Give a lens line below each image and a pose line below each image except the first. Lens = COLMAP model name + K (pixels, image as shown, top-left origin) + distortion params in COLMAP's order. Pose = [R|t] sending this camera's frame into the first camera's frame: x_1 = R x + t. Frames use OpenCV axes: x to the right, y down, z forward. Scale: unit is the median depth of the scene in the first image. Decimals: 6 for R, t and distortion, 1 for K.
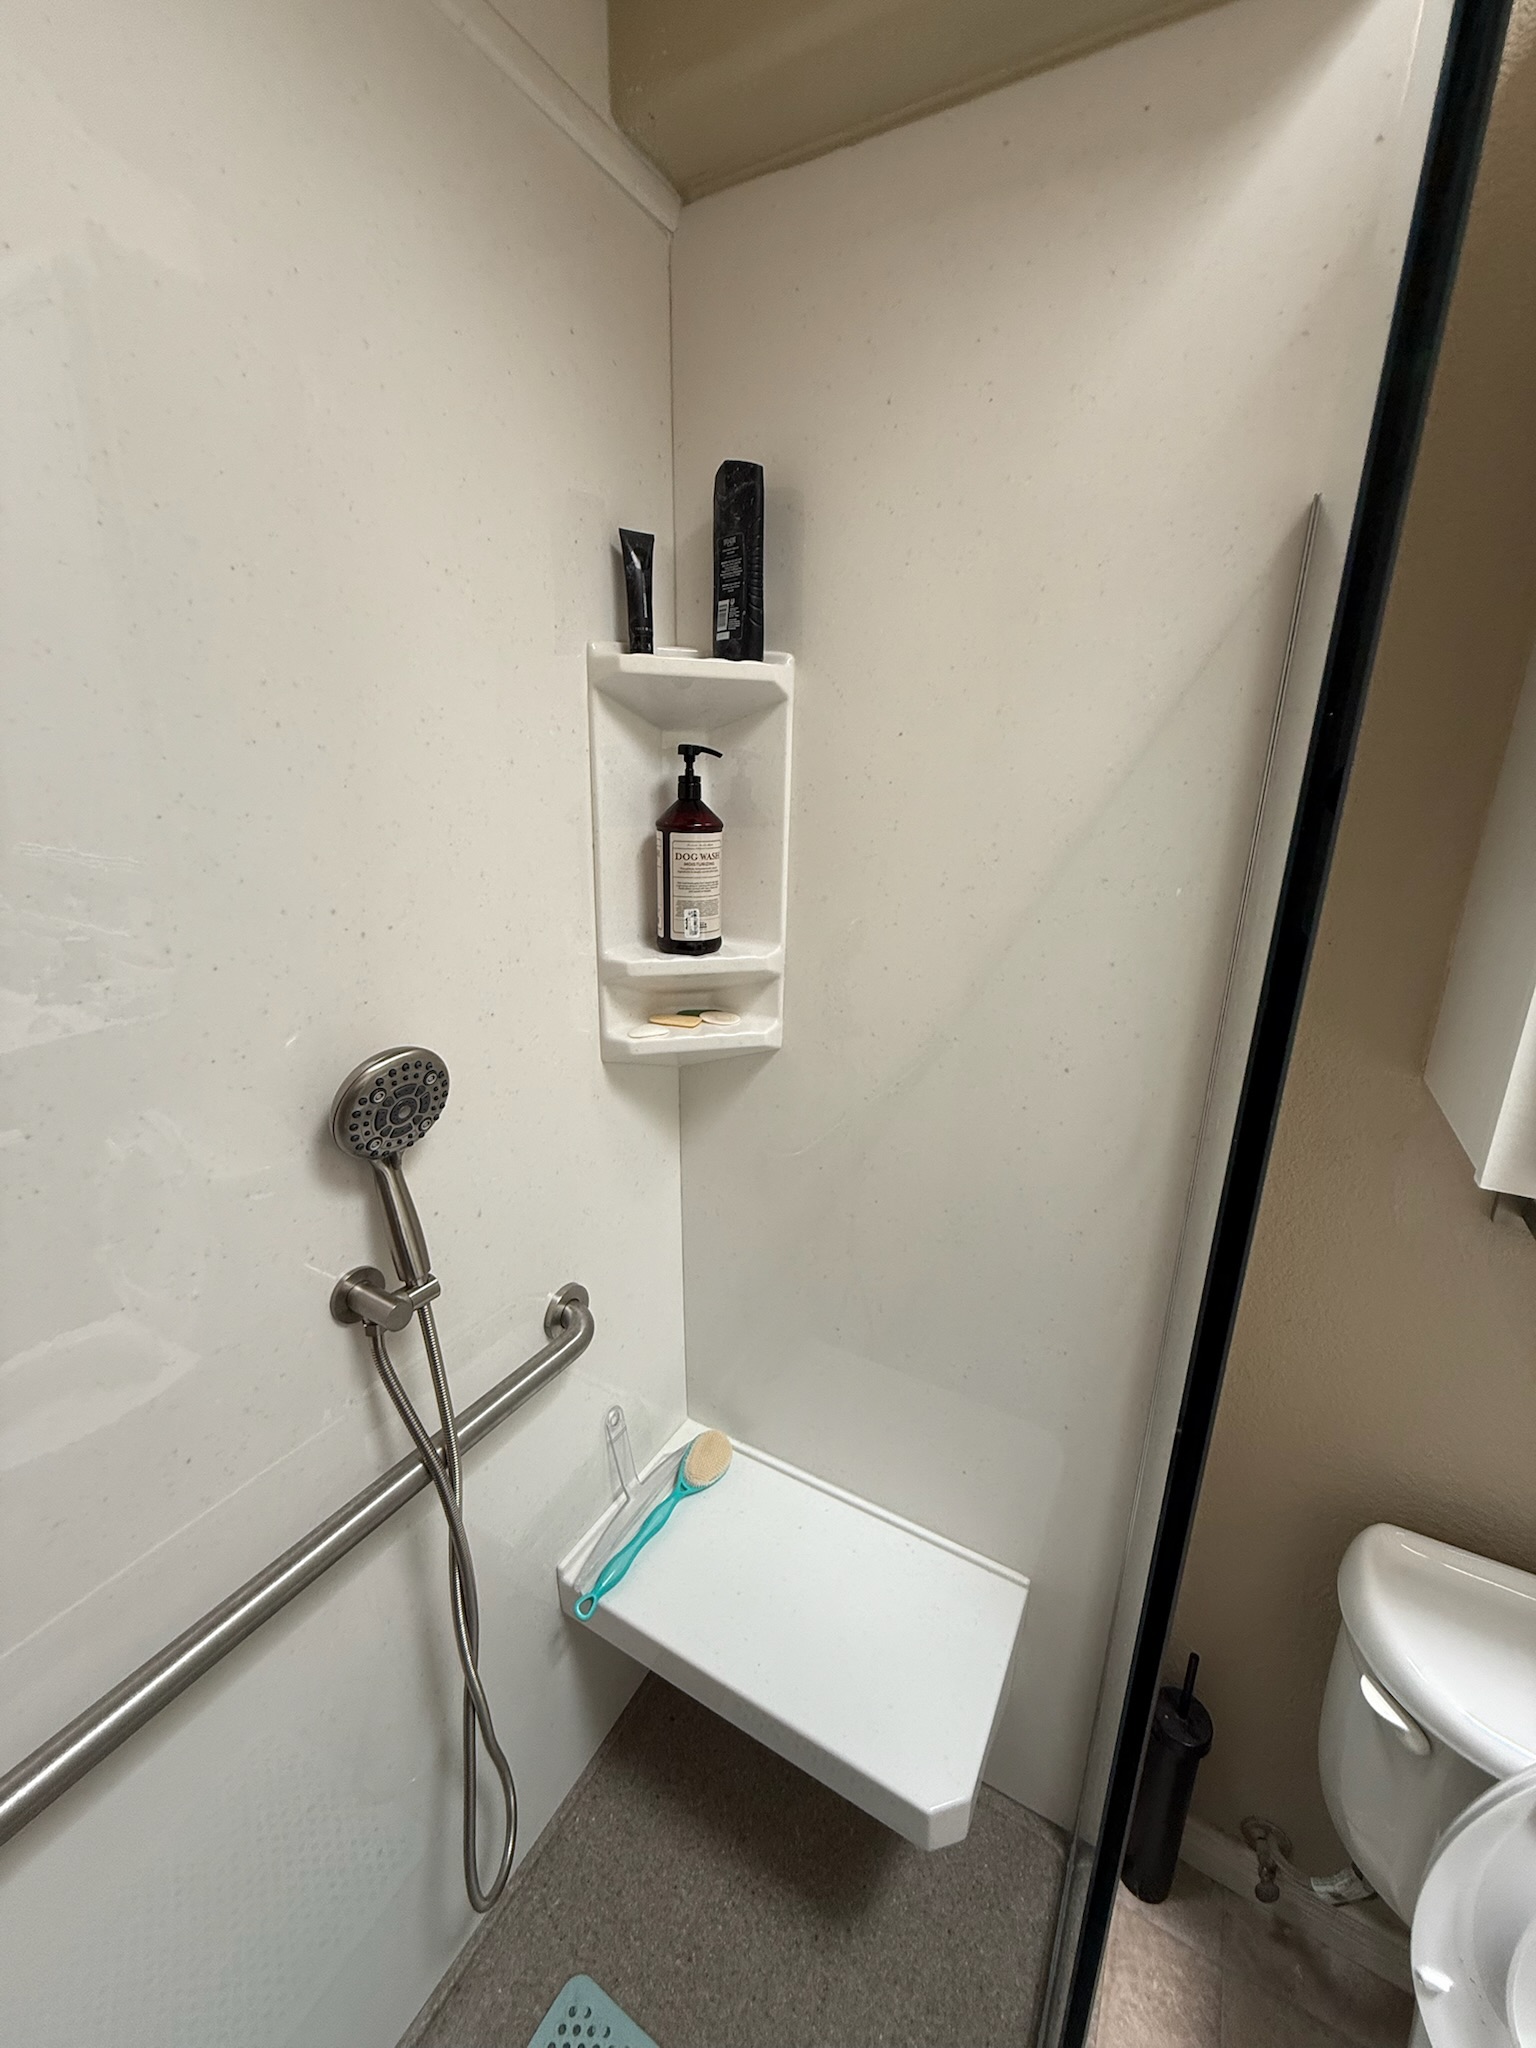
lens RADIAL K [[812.5, 0, 766.1], [0, 812.5, 1021.5], [0, 0, 1]] dist [-0.006388, 0.001082]
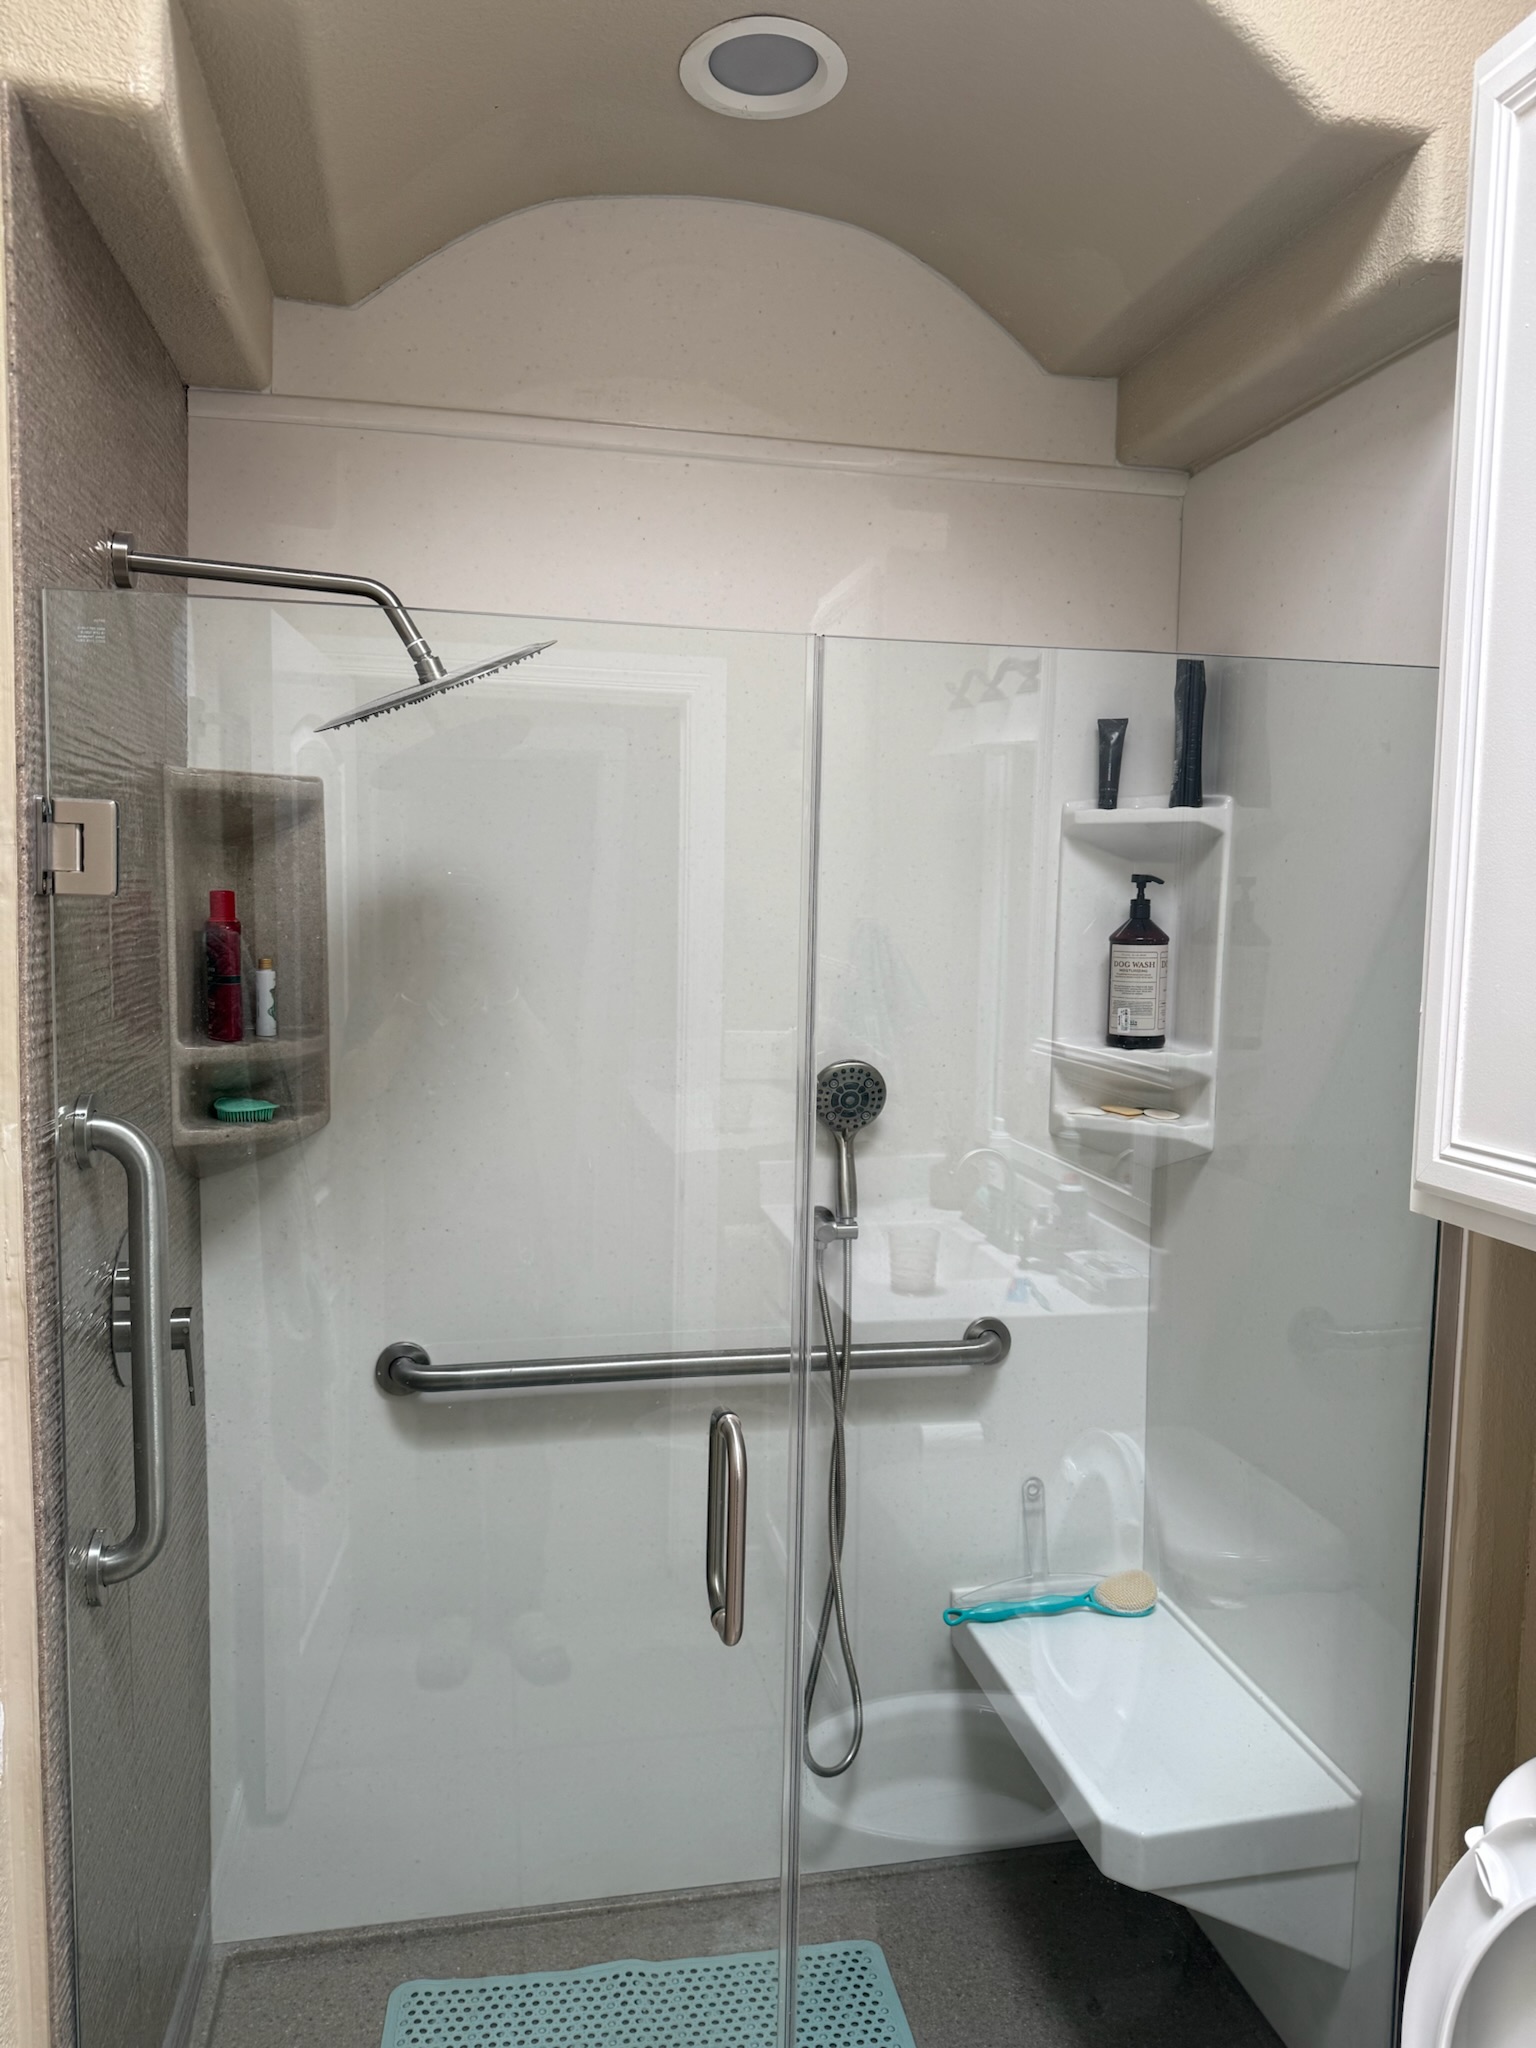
lens RADIAL K [[1433.0, 0, 769.7], [0, 1433.0, 1034.7], [0, 0, 1]] dist [0.025585, -0.033725]
pose [[0.662508, 0.060653, -0.746596, 1.135555], [-0.218097, 0.969151, -0.114800, 0.252734], [0.716601, 0.238886, 0.655298, -0.728933]]
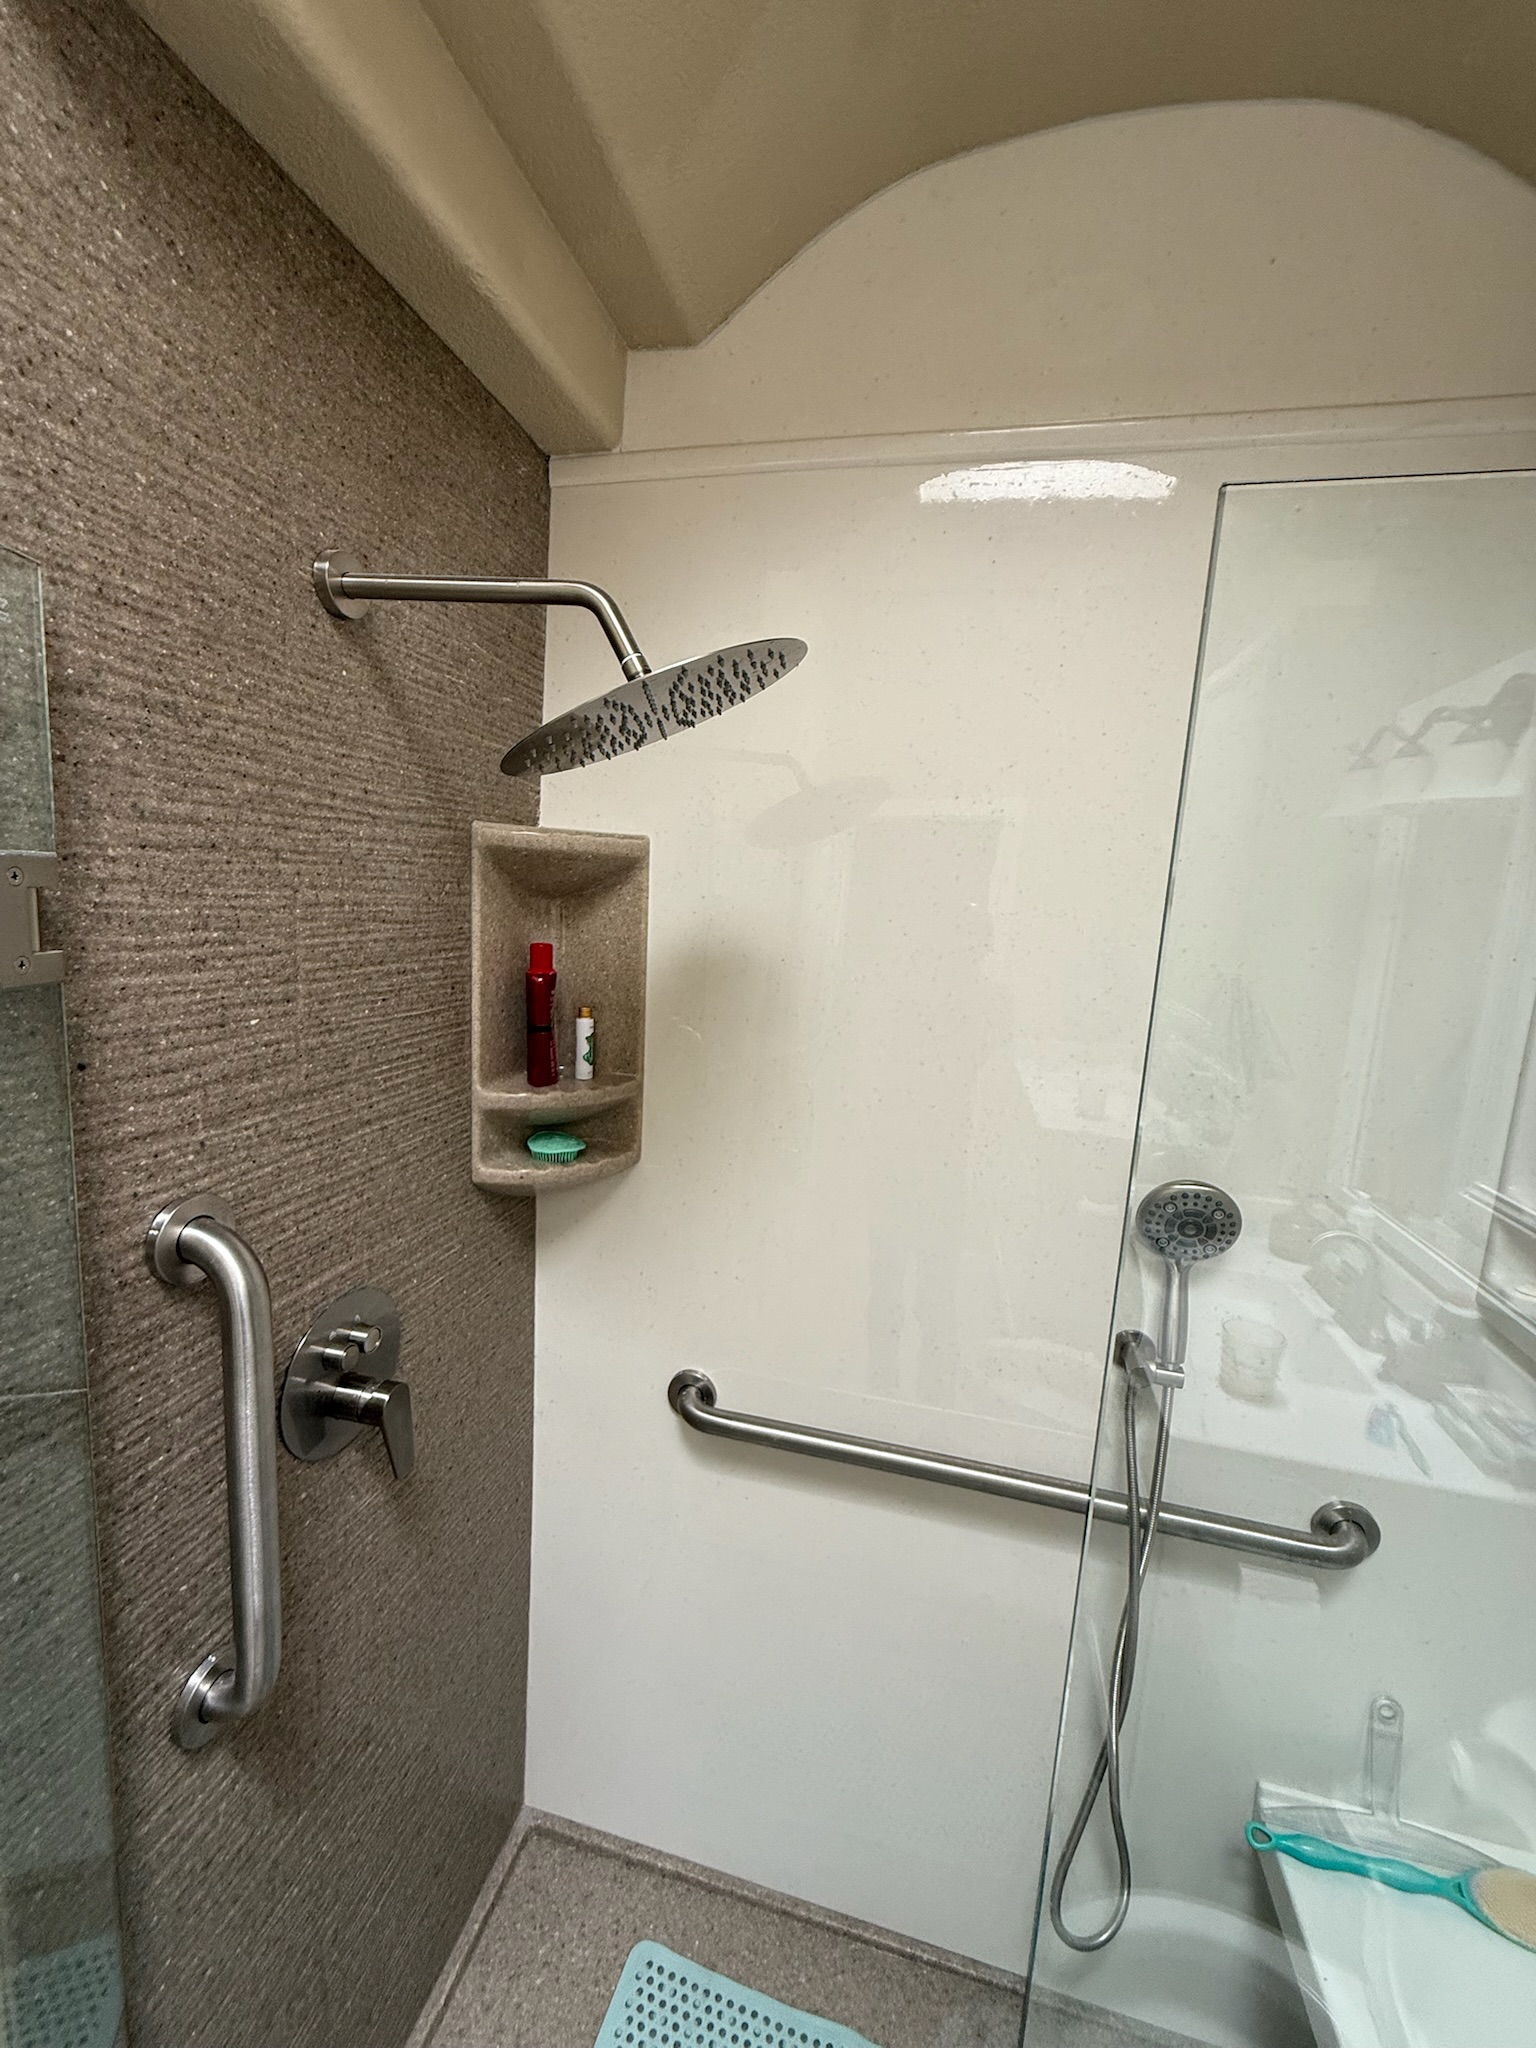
lens RADIAL K [[812.5, 0, 767.0], [0, 812.5, 1022.0], [0, 0, 1]] dist [-0.006388, 0.001082]
pose [[0.278193, 0.136586, -0.950764, 0.418000], [-0.322253, 0.945740, 0.041573, -0.029823], [0.904854, 0.294822, 0.307114, -0.093042]]
